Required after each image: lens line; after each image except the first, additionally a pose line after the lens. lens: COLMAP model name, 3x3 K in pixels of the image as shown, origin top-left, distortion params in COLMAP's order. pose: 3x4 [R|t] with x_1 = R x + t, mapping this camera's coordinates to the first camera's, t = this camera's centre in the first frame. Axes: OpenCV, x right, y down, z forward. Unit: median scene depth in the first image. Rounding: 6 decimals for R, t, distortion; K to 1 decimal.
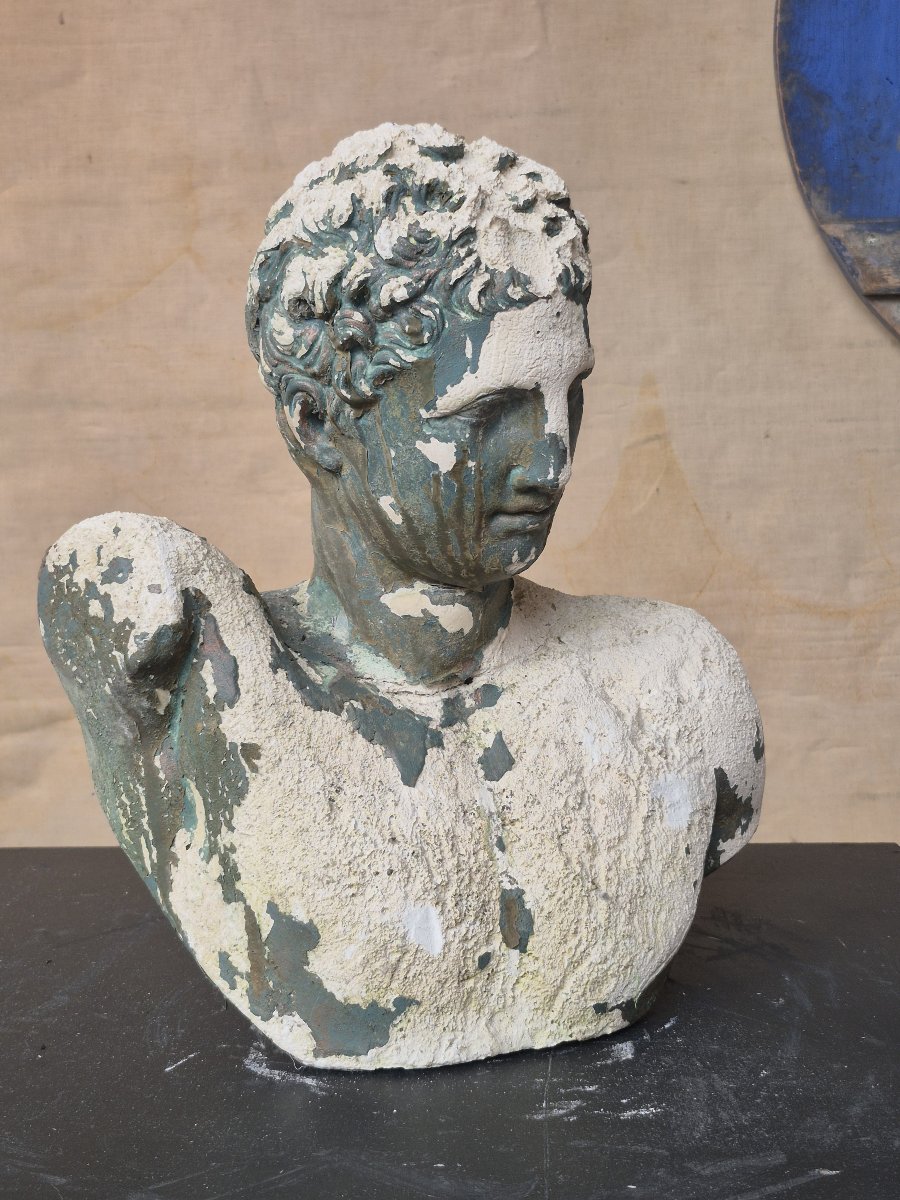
lens RADIAL K [[1712.2, 0, 448.1], [0, 1712.2, 607.6], [0, 0, 1]] dist [0.094973, 0.000000]
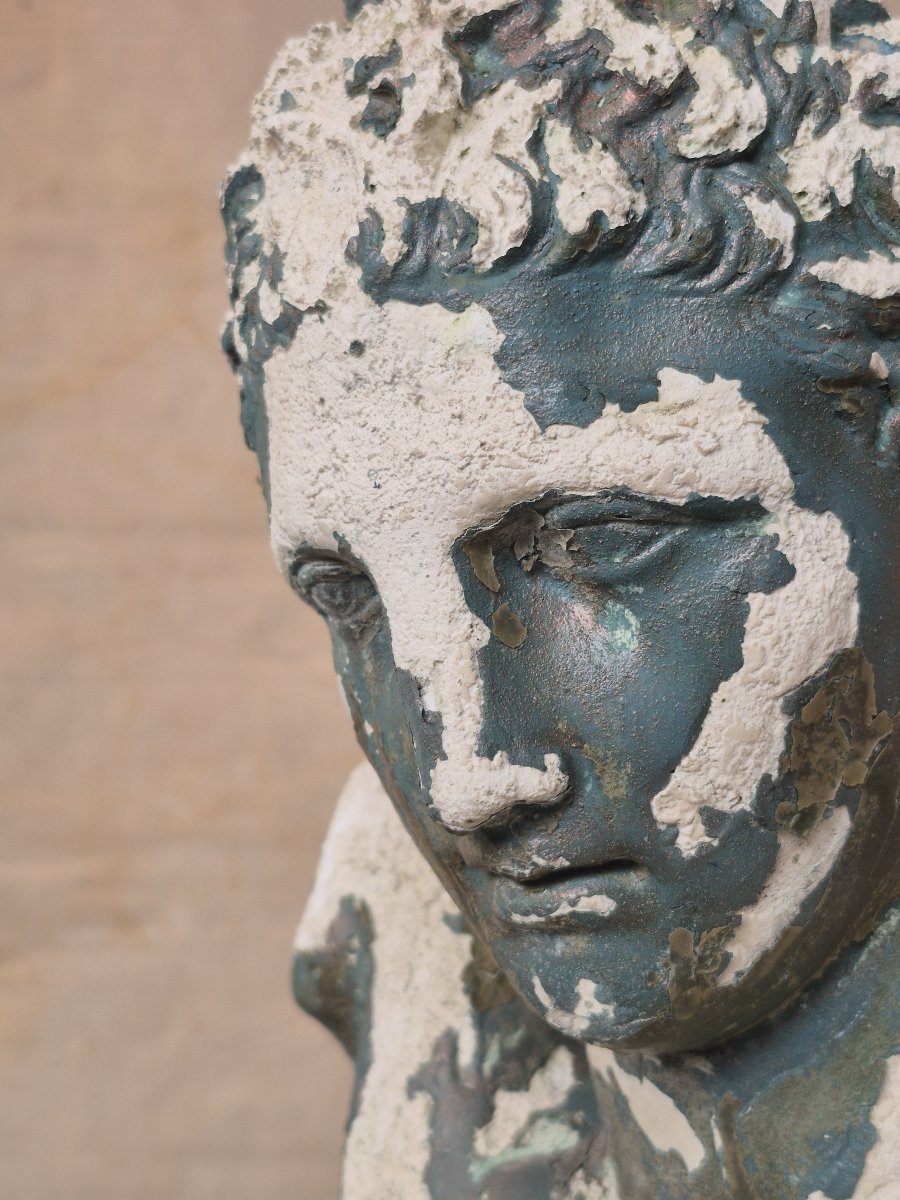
lens RADIAL K [[1712.2, 0, 456.3], [0, 1712.2, 596.9], [0, 0, 1]] dist [0.094973, 0.000000]
pose [[0.999304, 0.031657, -0.019727, -0.038843], [-0.033047, 0.996661, -0.074669, -0.082663], [0.017297, 0.075269, 0.997013, 0.583985]]
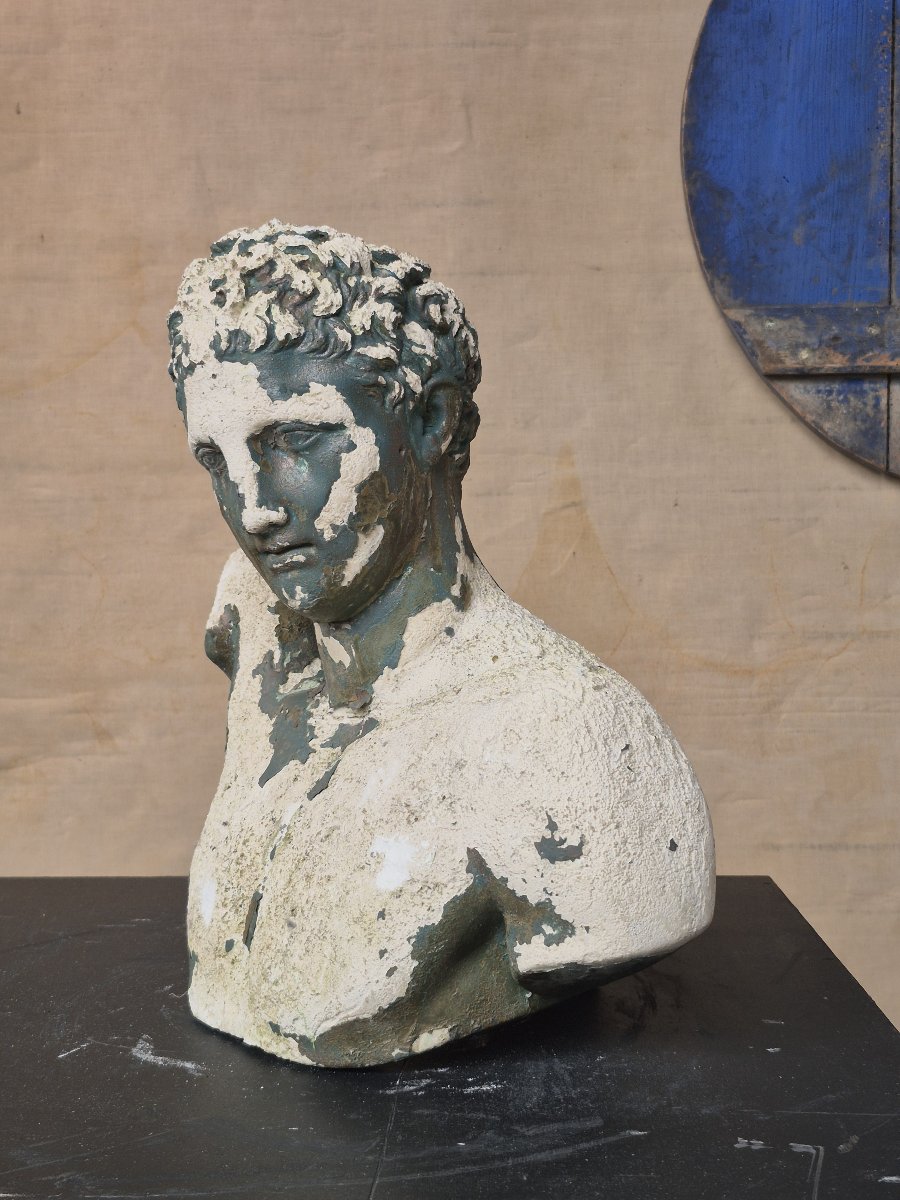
lens RADIAL K [[1712.2, 0, 462.0], [0, 1712.2, 591.5], [0, 0, 1]] dist [0.094973, 0.000000]
pose [[0.999713, 0.010405, 0.021558, 0.061576], [-0.009183, 0.998386, -0.056037, 0.030269], [-0.022106, 0.055823, 0.998196, -0.112586]]
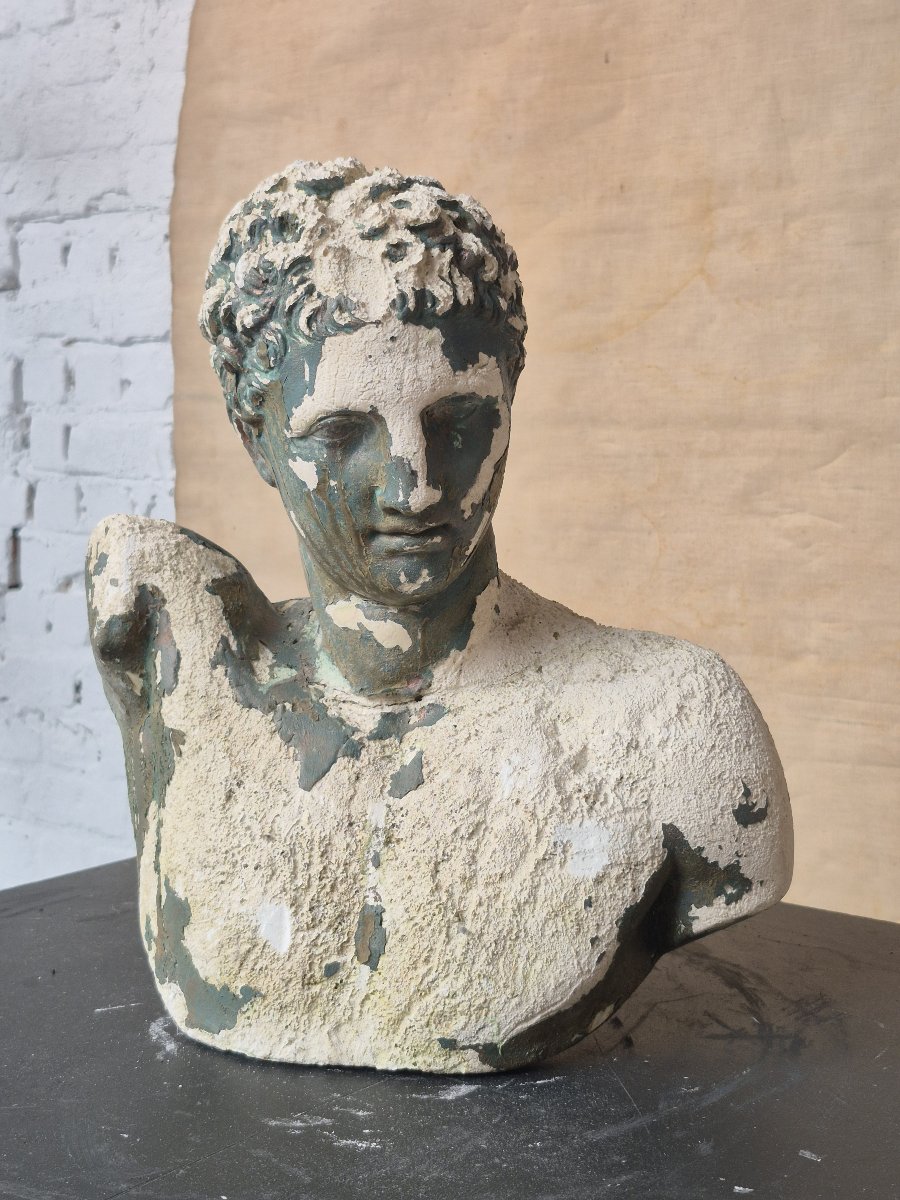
lens RADIAL K [[1712.2, 0, 433.7], [0, 1712.2, 578.3], [0, 0, 1]] dist [0.094973, 0.000000]
pose [[0.831650, 0.070446, -0.550813, 0.581964], [-0.084726, 0.996404, -0.000490, -0.028703], [0.548798, 0.047076, 0.834628, 0.159899]]
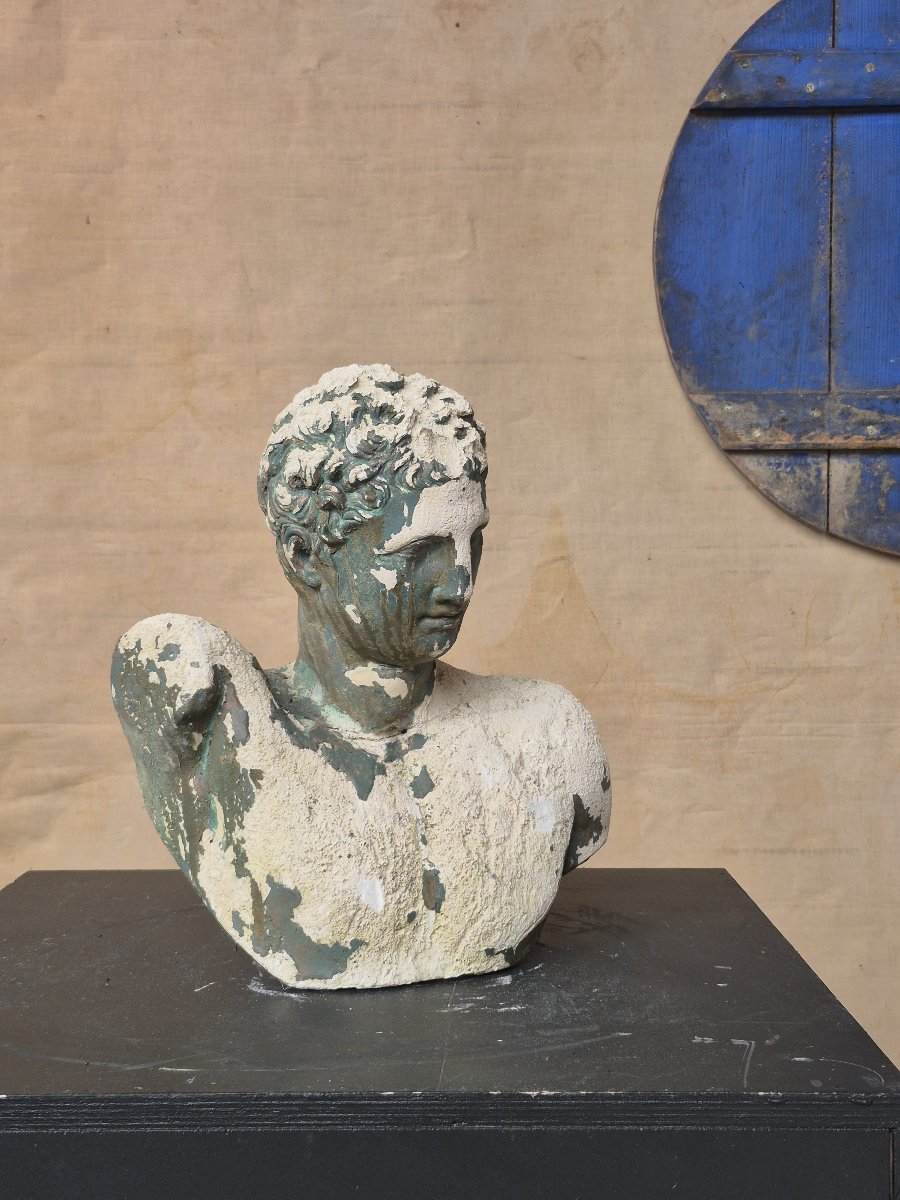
lens RADIAL K [[1712.2, 0, 474.4], [0, 1712.2, 603.6], [0, 0, 1]] dist [0.094973, 0.000000]
pose [[0.998872, 0.012532, 0.045791, 0.003633], [-0.009601, 0.997924, -0.063684, 0.026910], [-0.046494, 0.063173, 0.996919, -0.475457]]
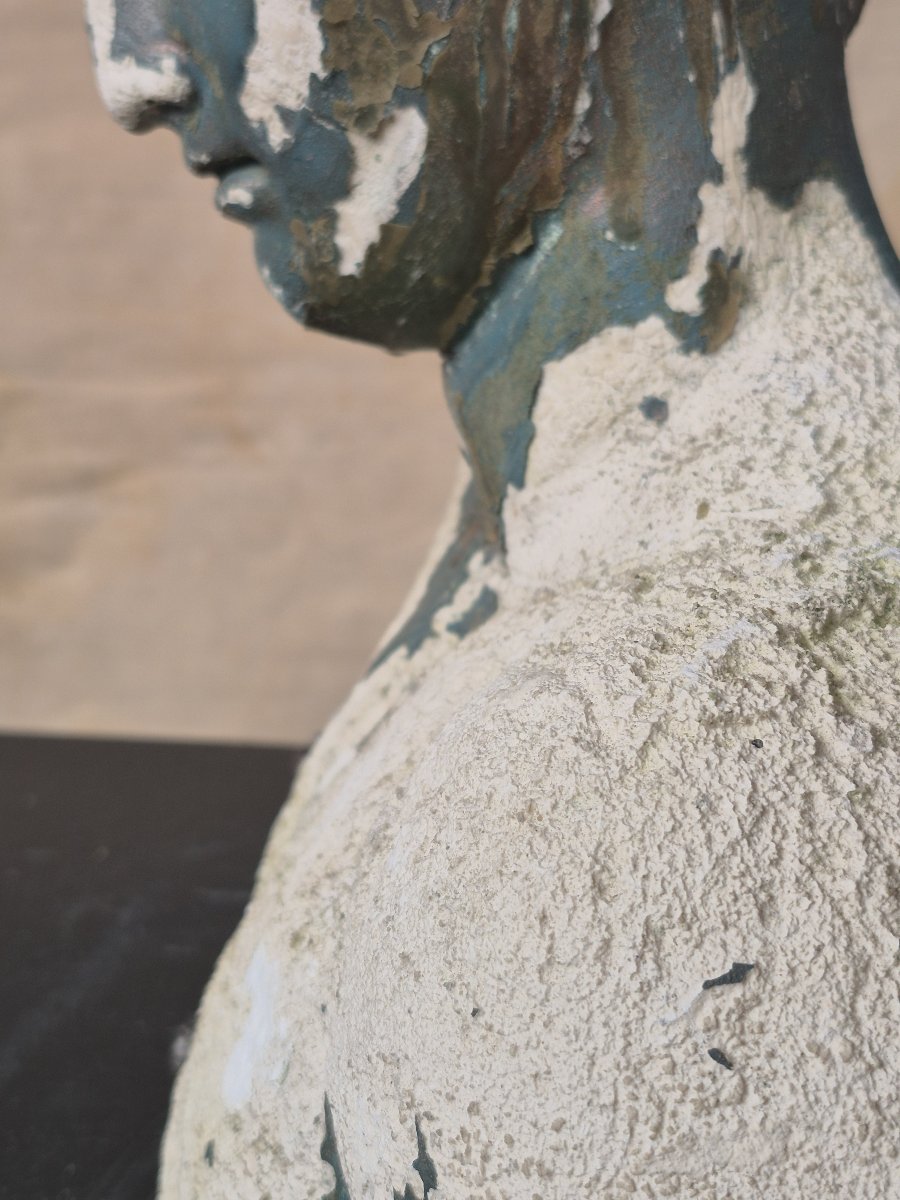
lens RADIAL K [[1712.2, 0, 467.6], [0, 1712.2, 599.9], [0, 0, 1]] dist [0.094973, 0.000000]
pose [[0.785742, 0.181105, -0.591448, 0.289113], [-0.056055, 0.973091, 0.223497, -0.049170], [0.616009, -0.142458, 0.774751, 0.632790]]
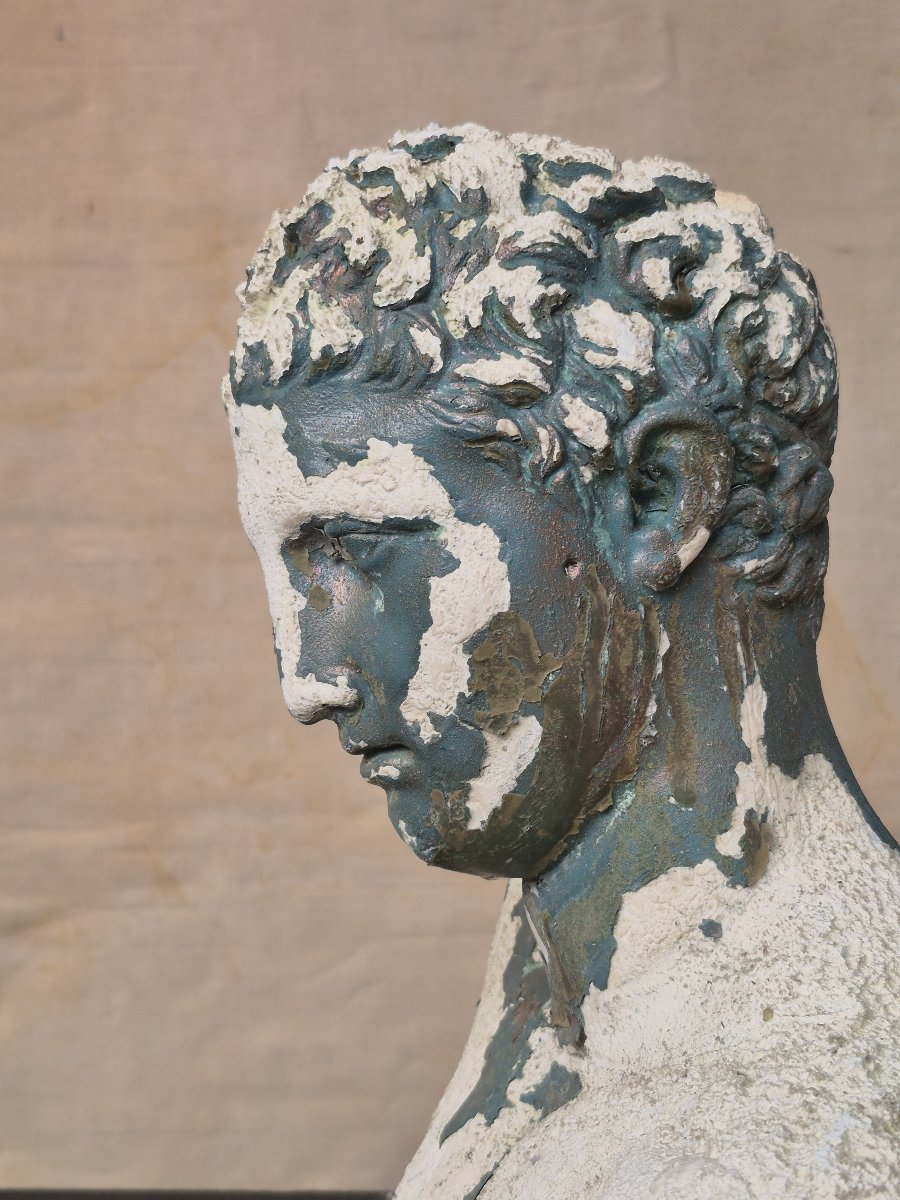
lens RADIAL K [[1712.2, 0, 444.4], [0, 1712.2, 594.8], [0, 0, 1]] dist [0.094973, 0.000000]
pose [[0.842144, 0.033822, -0.538191, 0.291546], [-0.047275, 0.998819, -0.011205, -0.098776], [0.537176, 0.034880, 0.842749, 0.480116]]
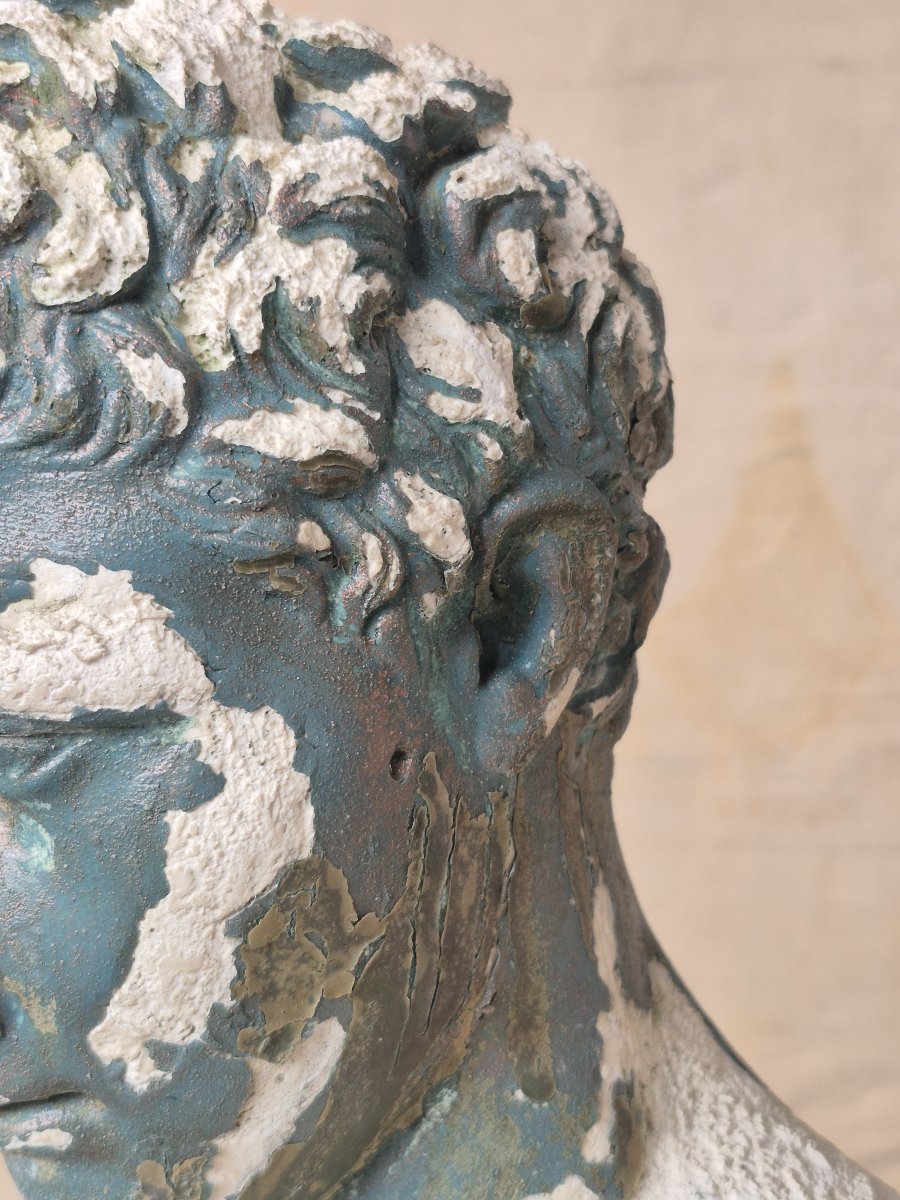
lens RADIAL K [[1712.2, 0, 450.1], [0, 1712.2, 591.0], [0, 0, 1]] dist [0.094973, 0.000000]
pose [[0.997189, 0.004449, -0.074791, 0.077127], [-0.000684, 0.998735, 0.050288, -0.159552], [0.074920, -0.050095, 0.995930, 0.638992]]
